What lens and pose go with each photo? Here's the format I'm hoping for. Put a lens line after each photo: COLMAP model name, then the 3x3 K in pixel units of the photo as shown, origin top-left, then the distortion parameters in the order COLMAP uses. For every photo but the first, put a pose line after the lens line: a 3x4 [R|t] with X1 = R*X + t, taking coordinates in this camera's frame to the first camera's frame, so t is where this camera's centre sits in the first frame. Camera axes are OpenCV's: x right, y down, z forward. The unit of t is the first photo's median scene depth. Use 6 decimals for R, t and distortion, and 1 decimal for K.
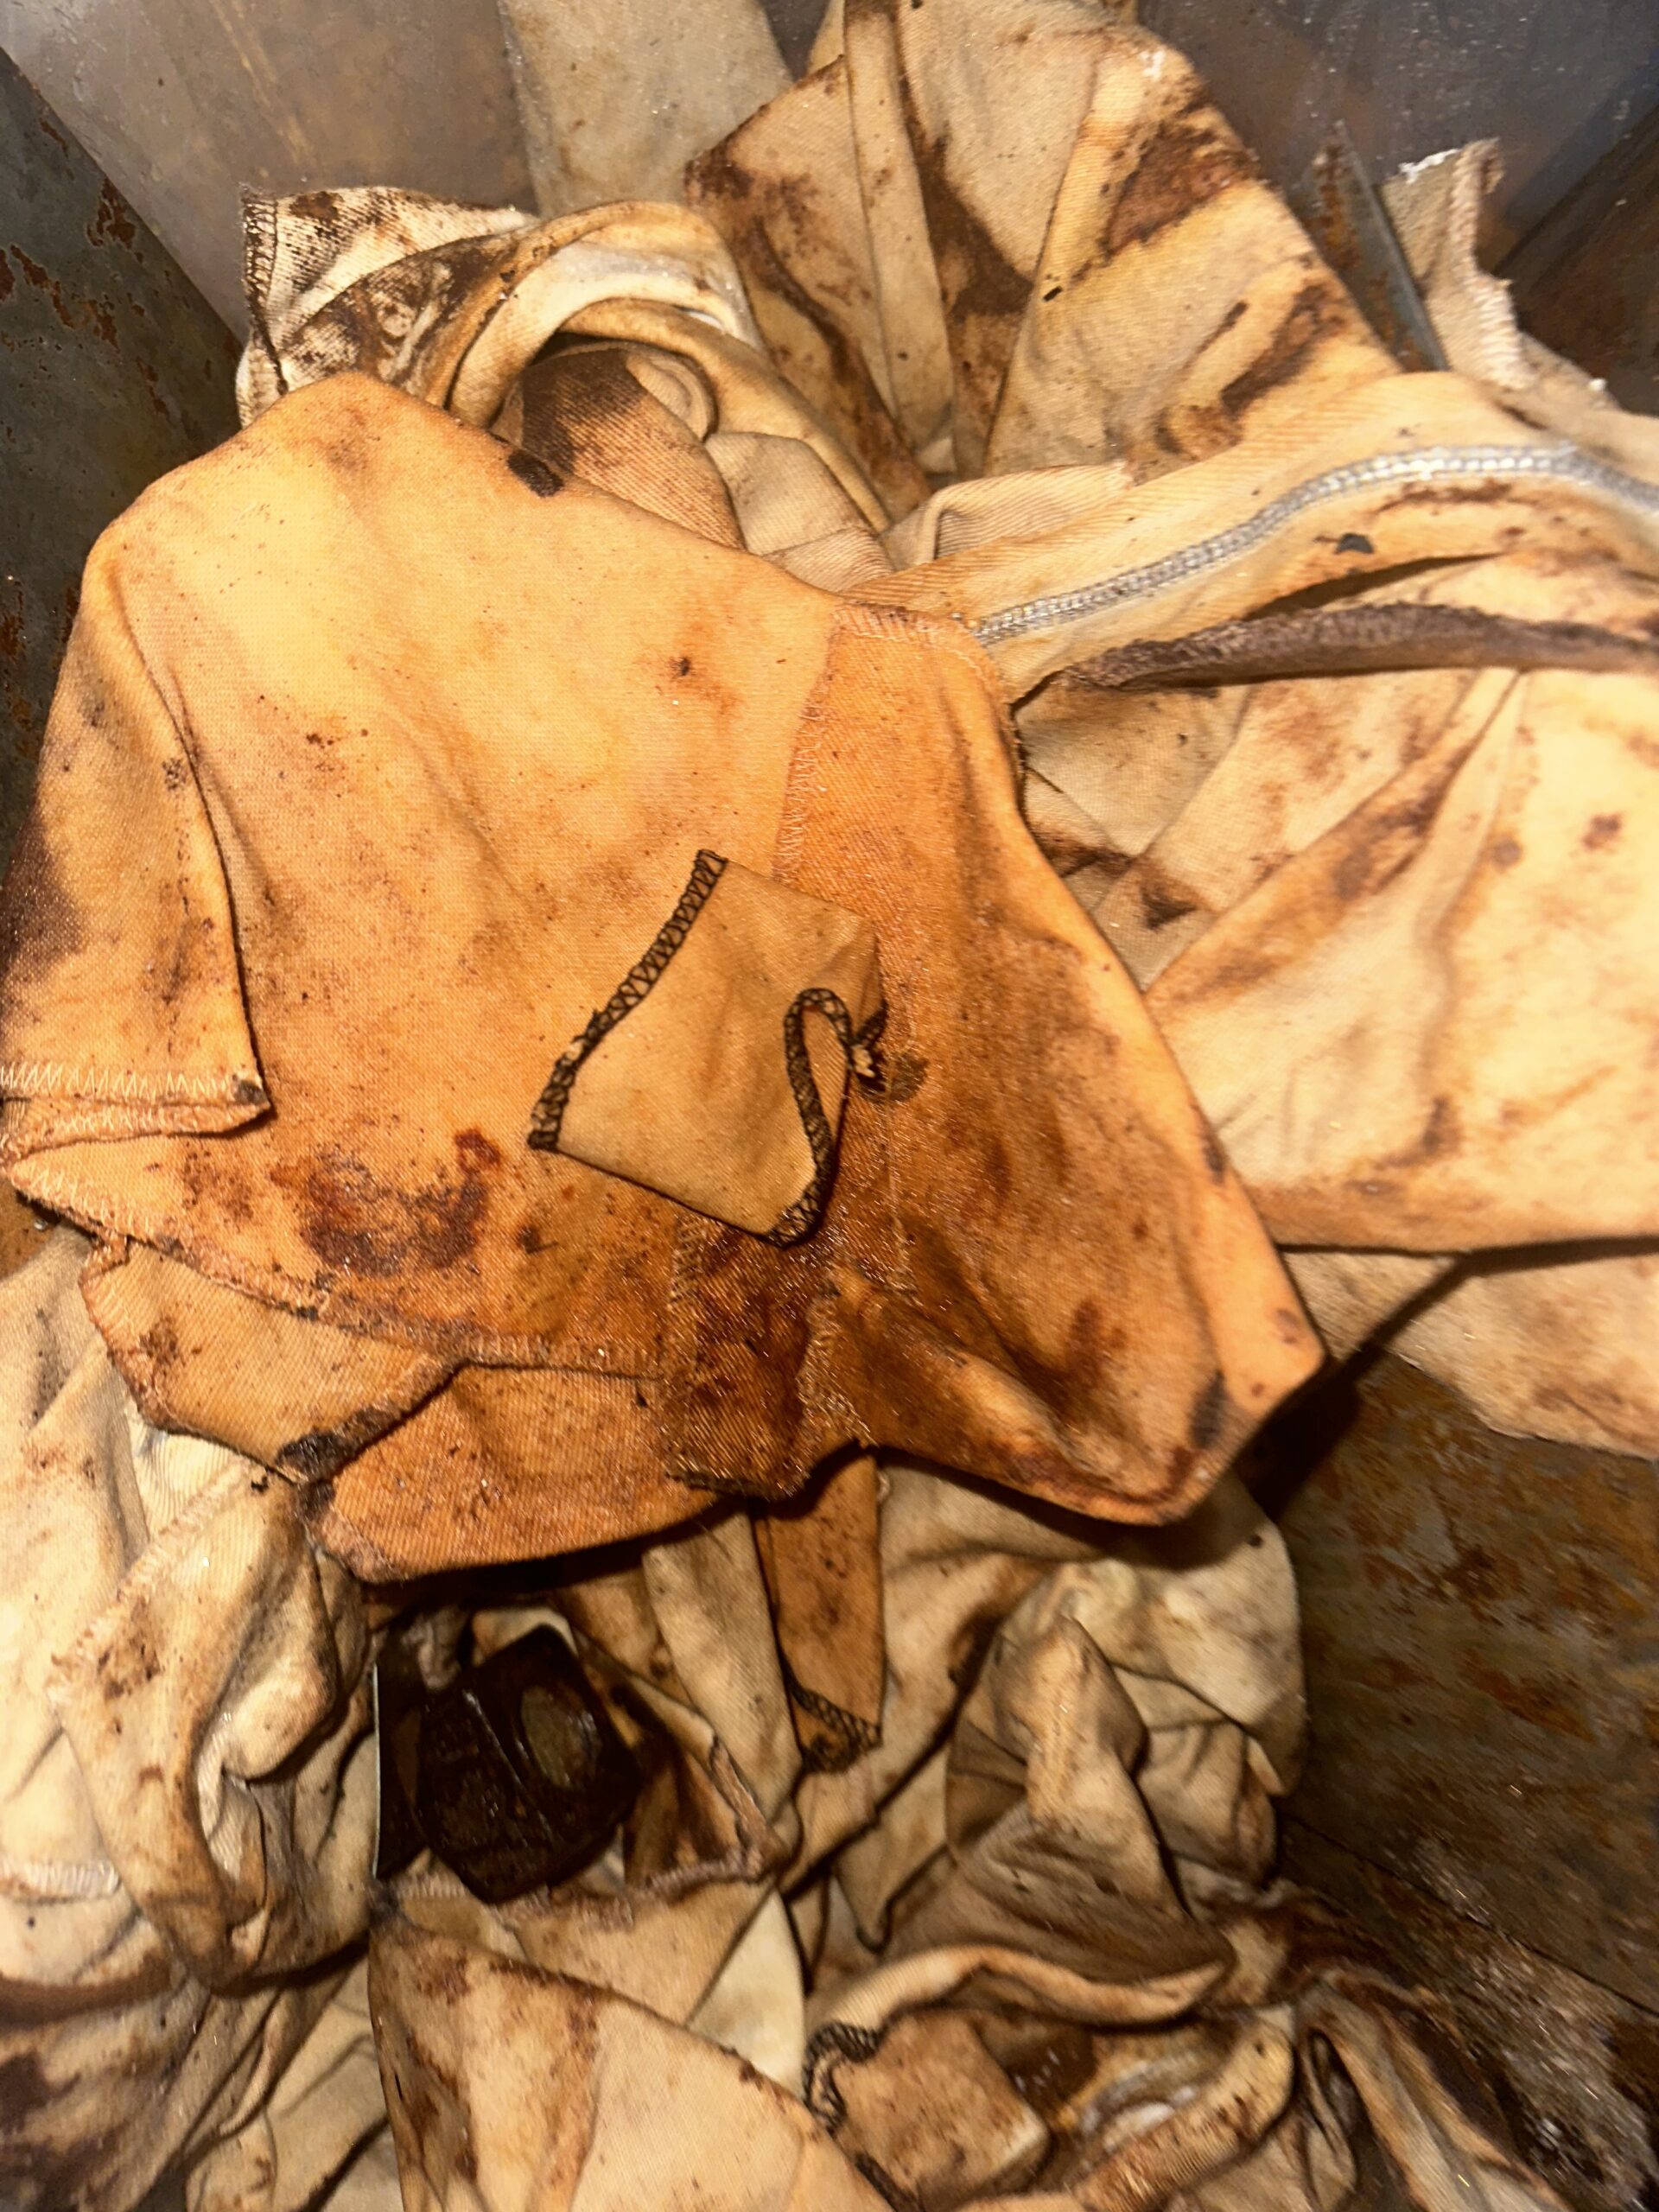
lens RADIAL K [[1711.8, 0, 848.5], [0, 1711.8, 1105.9], [0, 0, 1]] dist [-0.033958, -0.001263]
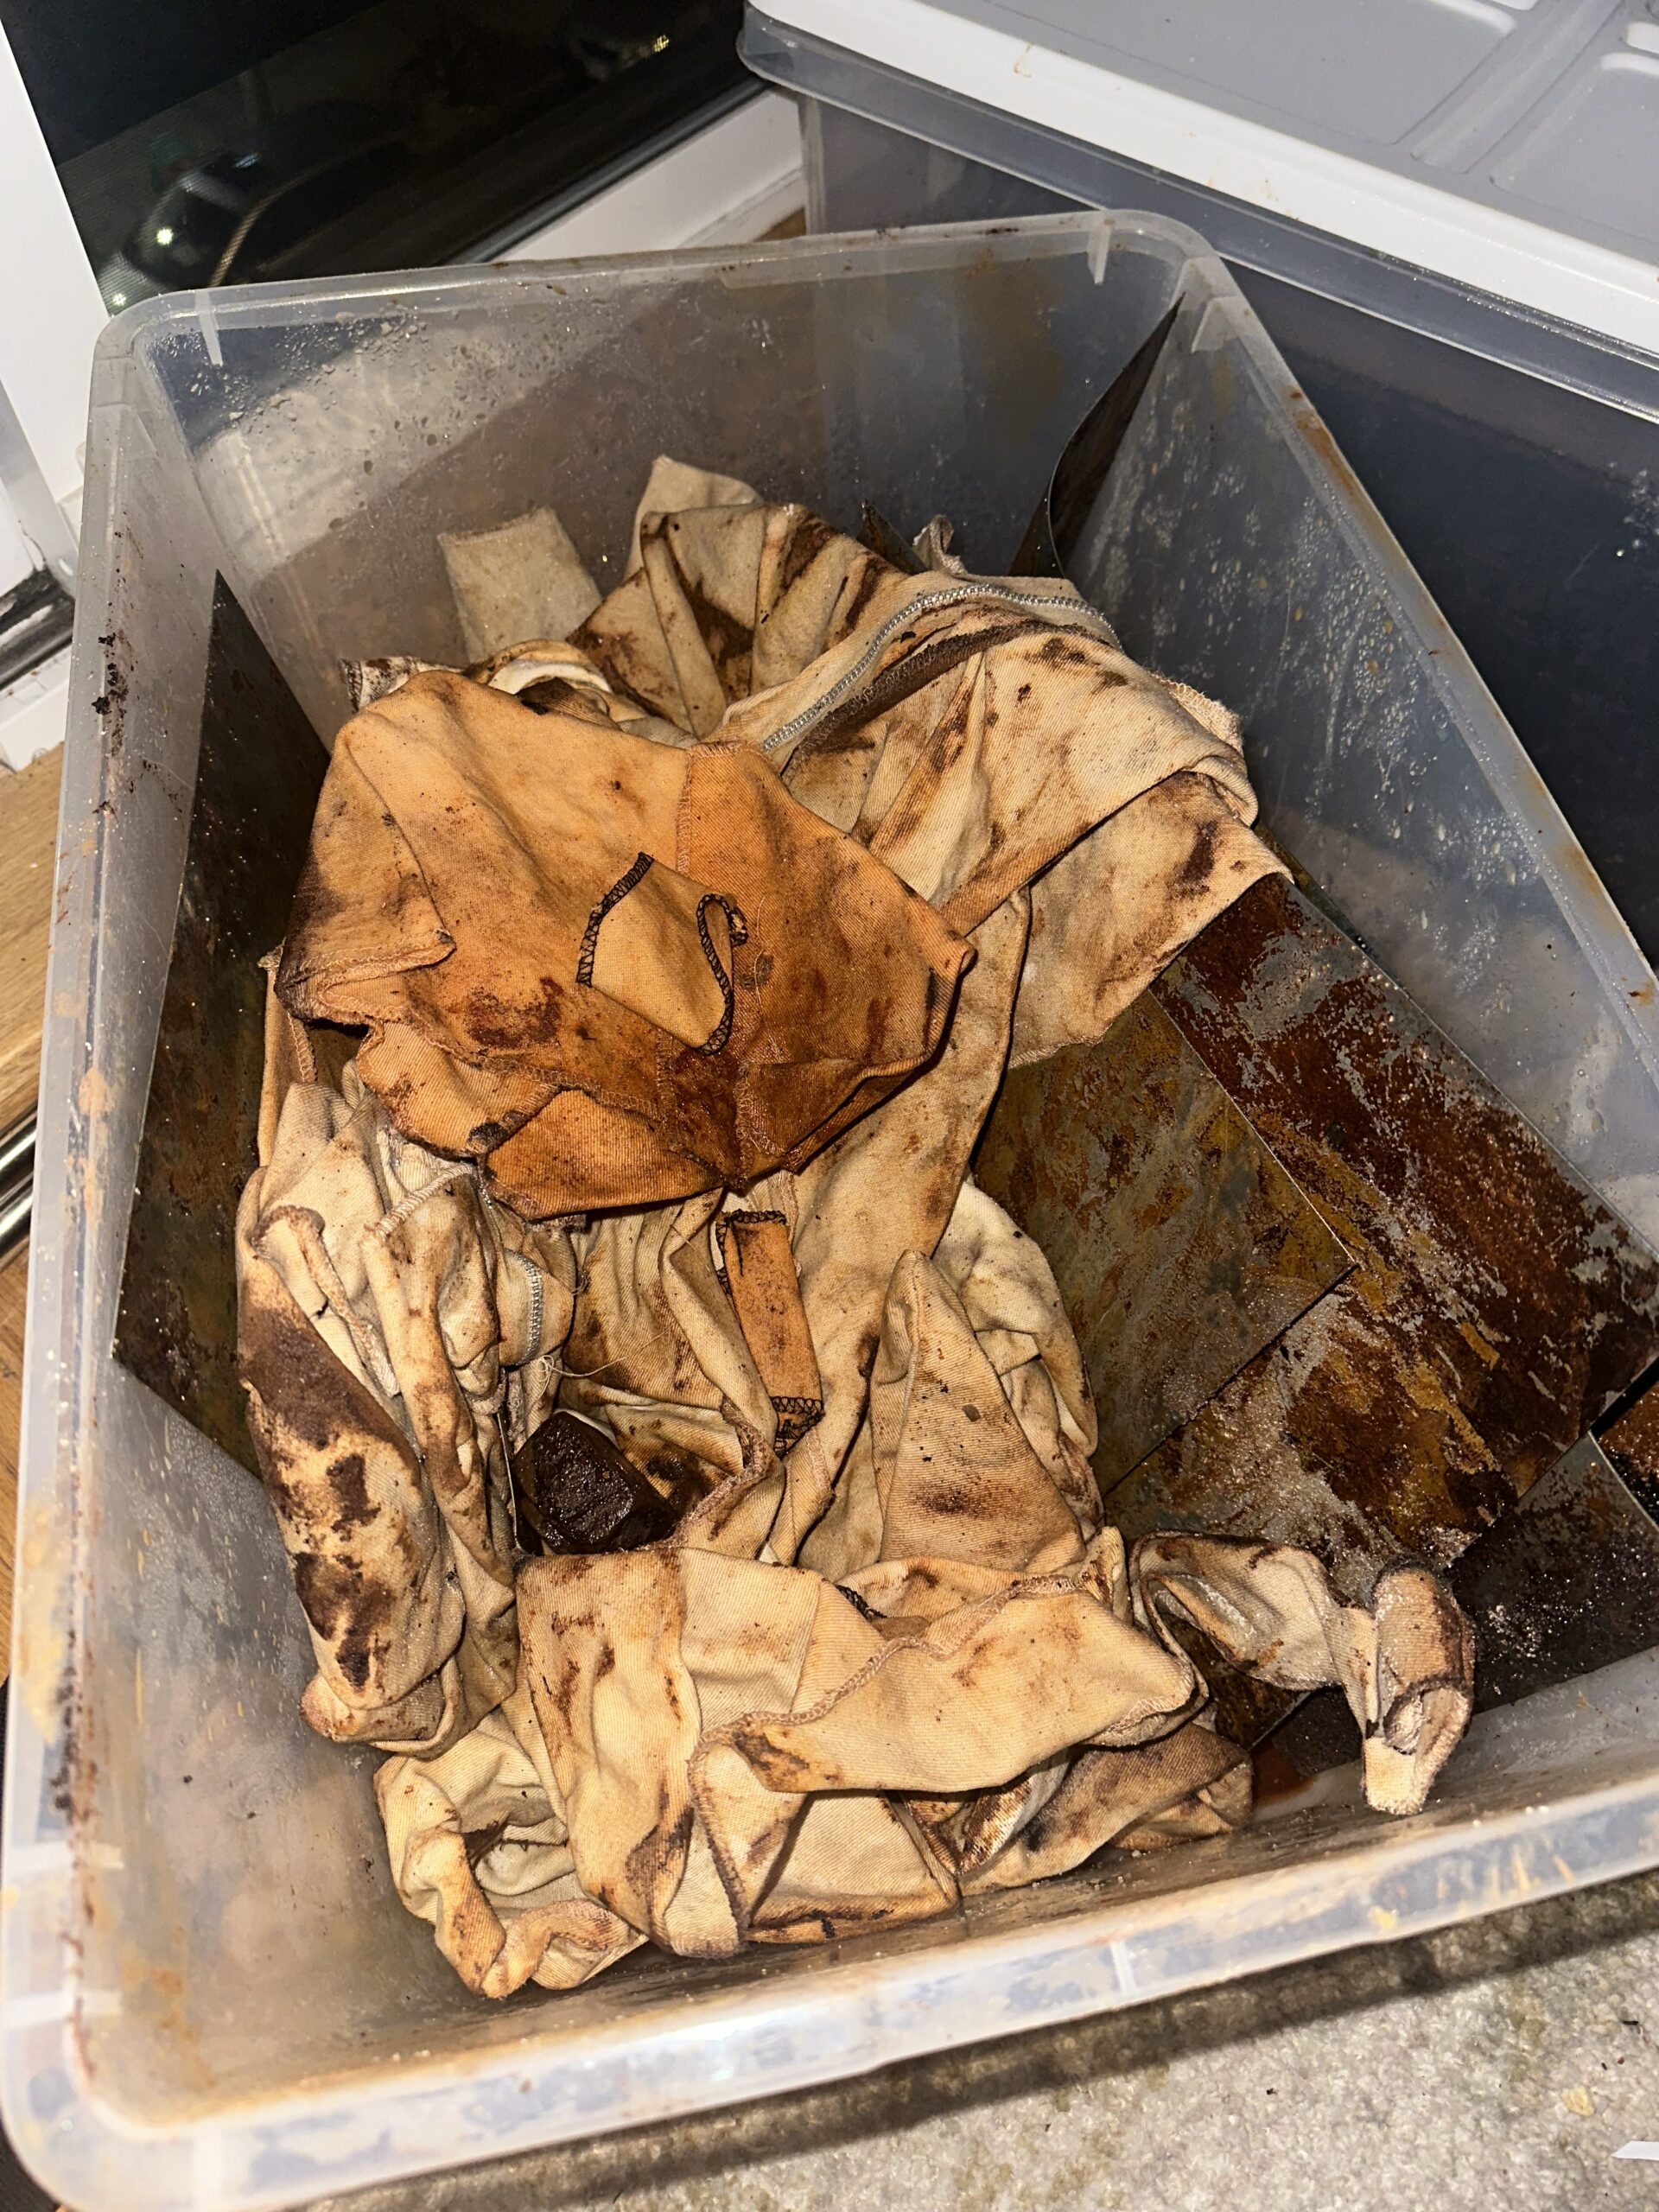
lens RADIAL K [[1620.7, 0, 829.5], [0, 1620.7, 1106.0], [0, 0, 1]] dist [0.040672, -0.096288]
pose [[0.980157, -0.159471, 0.117736, -0.141350], [0.192165, 0.910162, -0.366984, 0.867852], [-0.048636, 0.382326, 0.922747, -0.660063]]
